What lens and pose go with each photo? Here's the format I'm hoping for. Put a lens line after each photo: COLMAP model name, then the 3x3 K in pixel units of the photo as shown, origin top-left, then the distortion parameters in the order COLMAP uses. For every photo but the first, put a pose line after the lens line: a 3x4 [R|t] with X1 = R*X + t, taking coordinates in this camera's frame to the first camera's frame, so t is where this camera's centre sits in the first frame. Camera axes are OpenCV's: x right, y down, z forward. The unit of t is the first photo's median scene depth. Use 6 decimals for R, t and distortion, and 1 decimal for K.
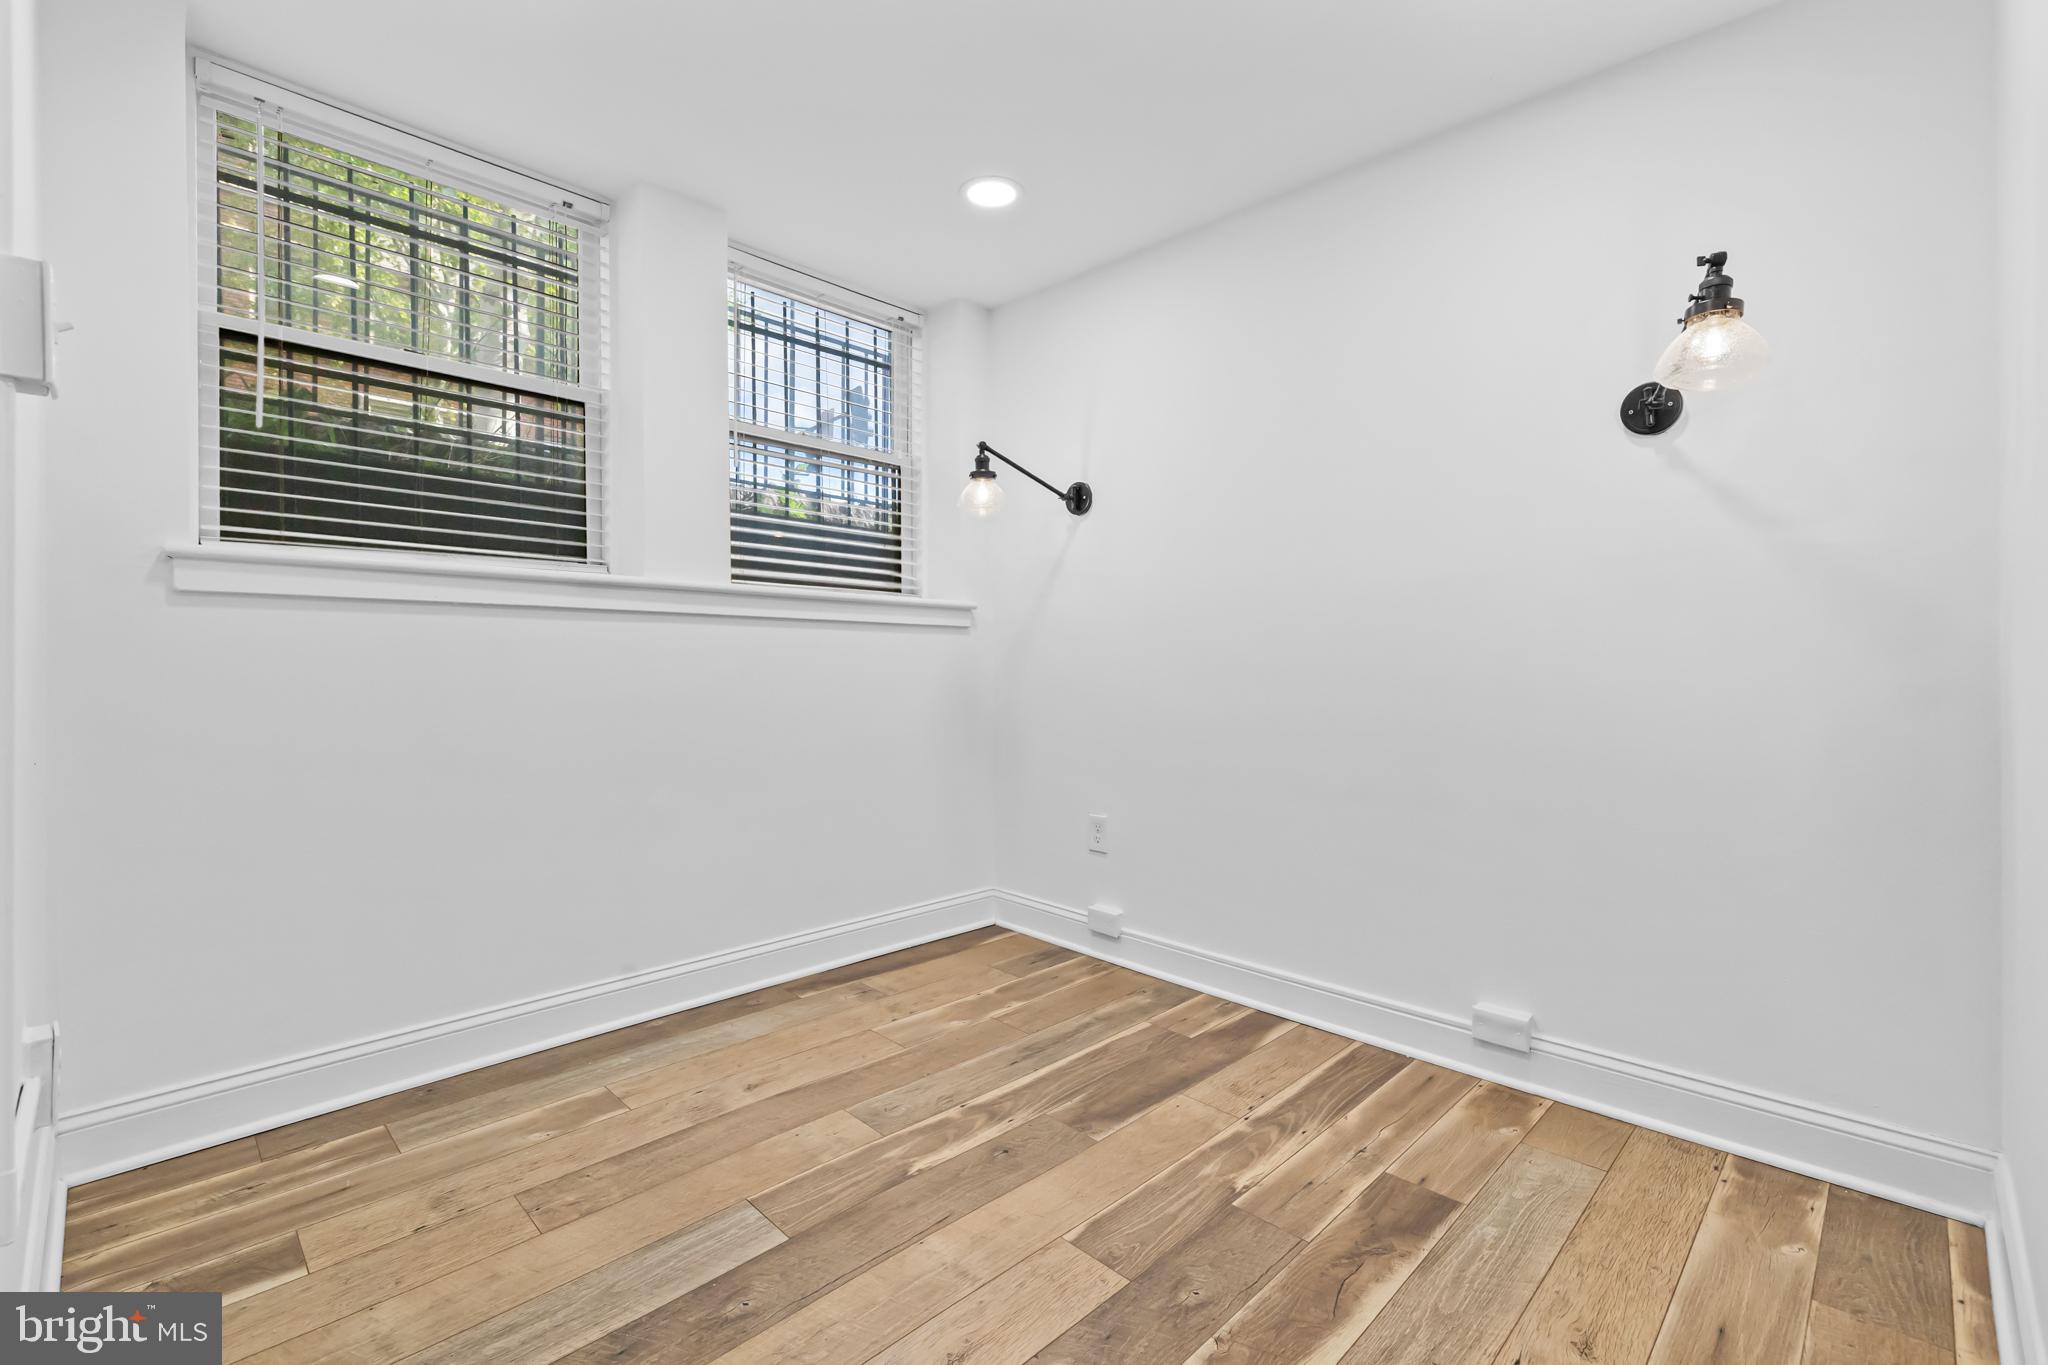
lens RADIAL K [[888.3, 0, 998.7], [0, 888.3, 696.8], [0, 0, 1]] dist [0.000070, 0.000035]
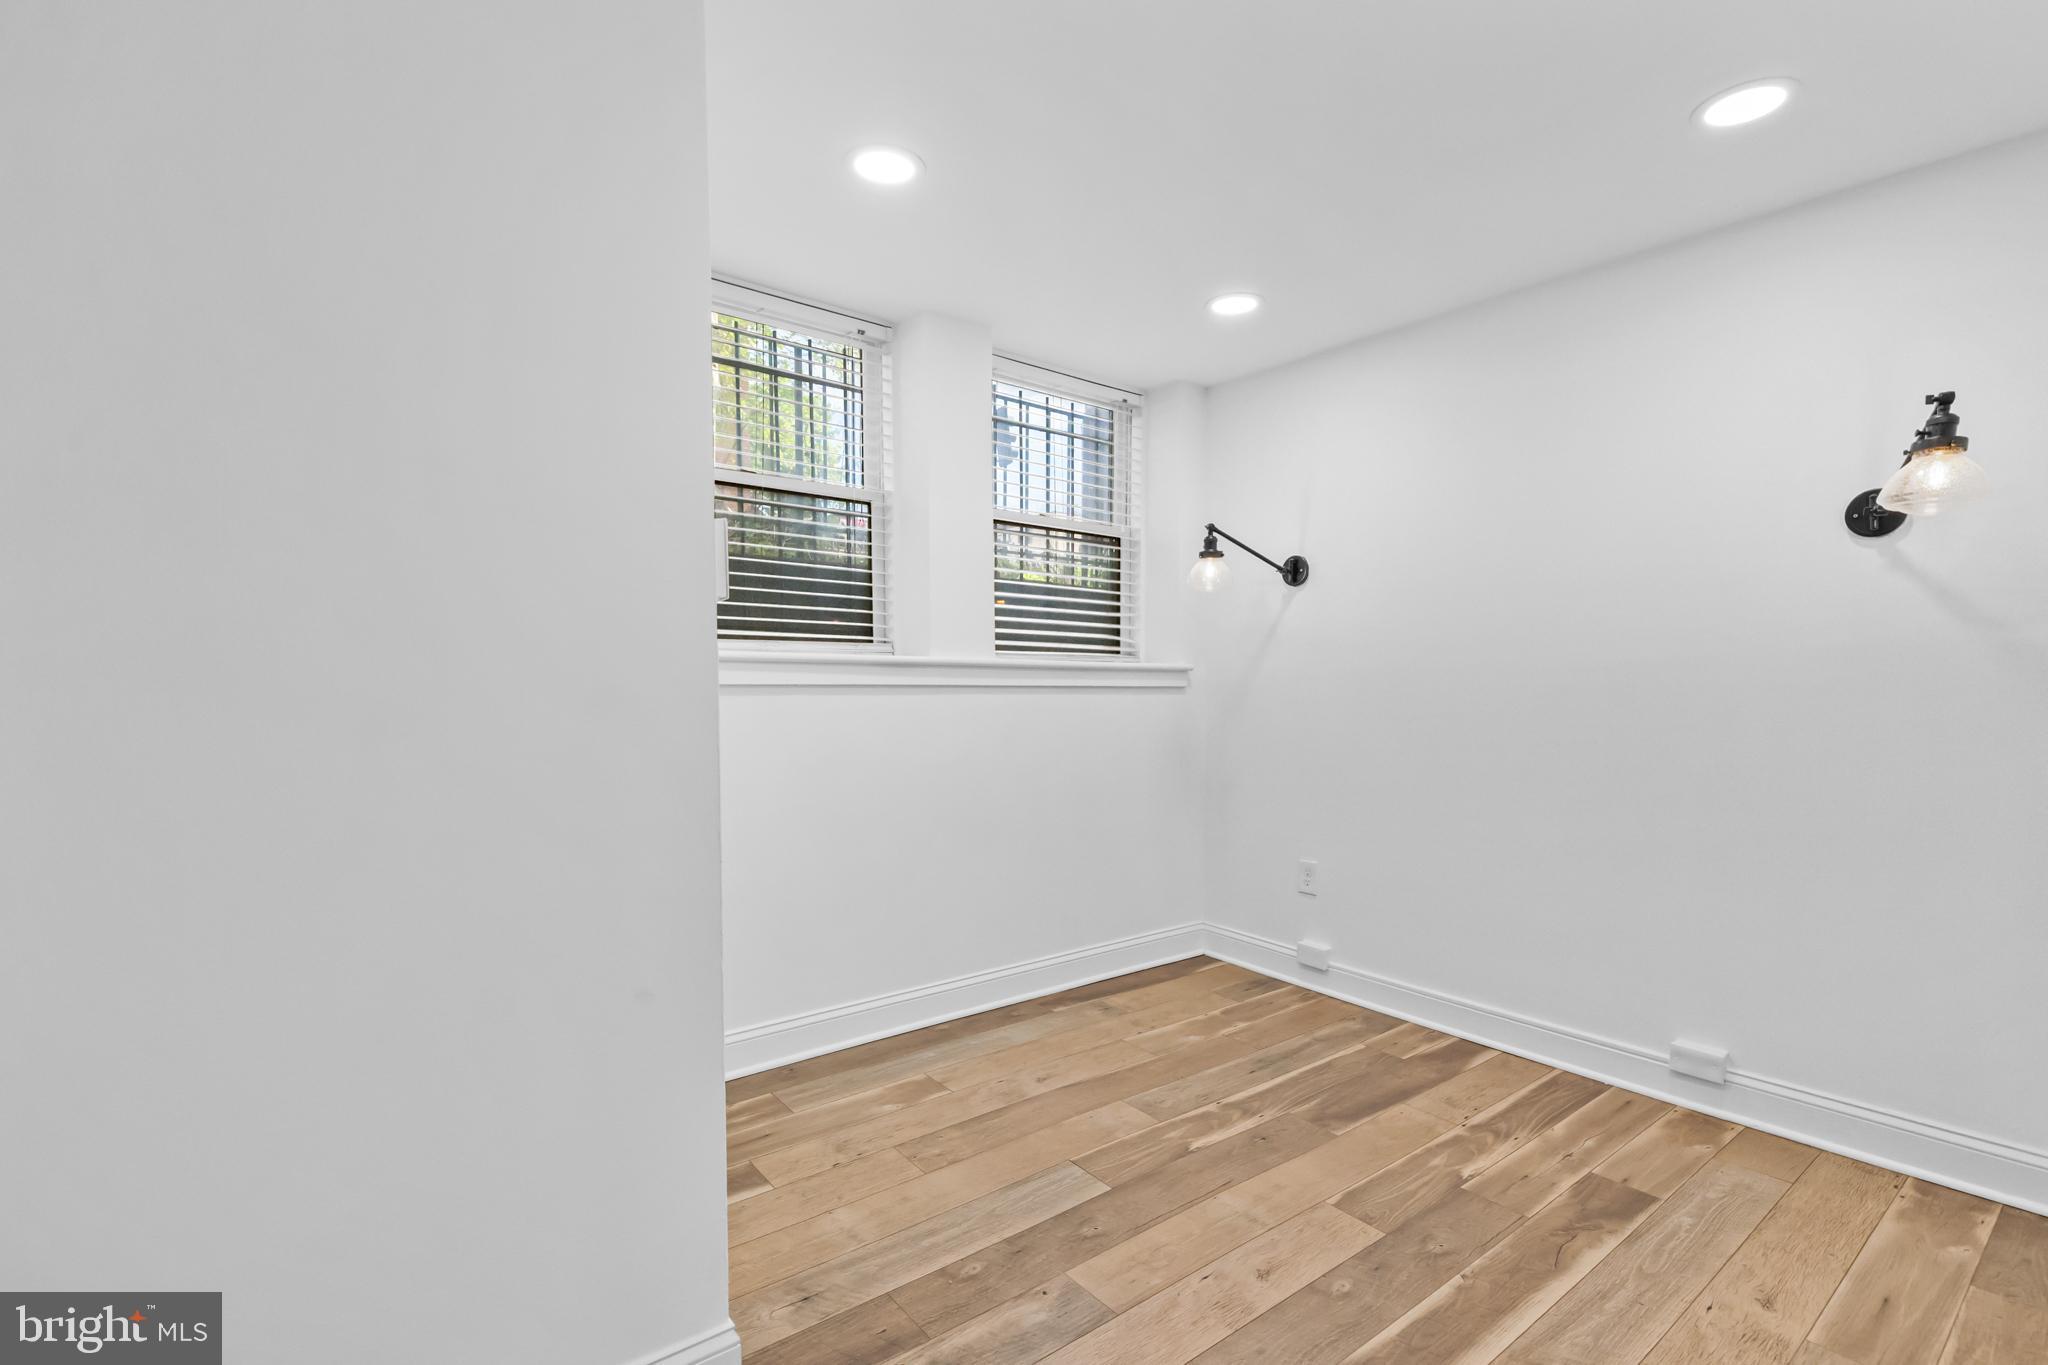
lens RADIAL K [[909.2, 0, 1023.0], [0, 909.2, 775.7], [0, 0, 1]] dist [0.001289, -0.001260]
pose [[0.993025, 0.010560, -0.117431, -0.172004], [-0.003180, 0.998018, 0.062855, -0.067994], [0.117862, -0.062043, 0.991090, -0.251127]]
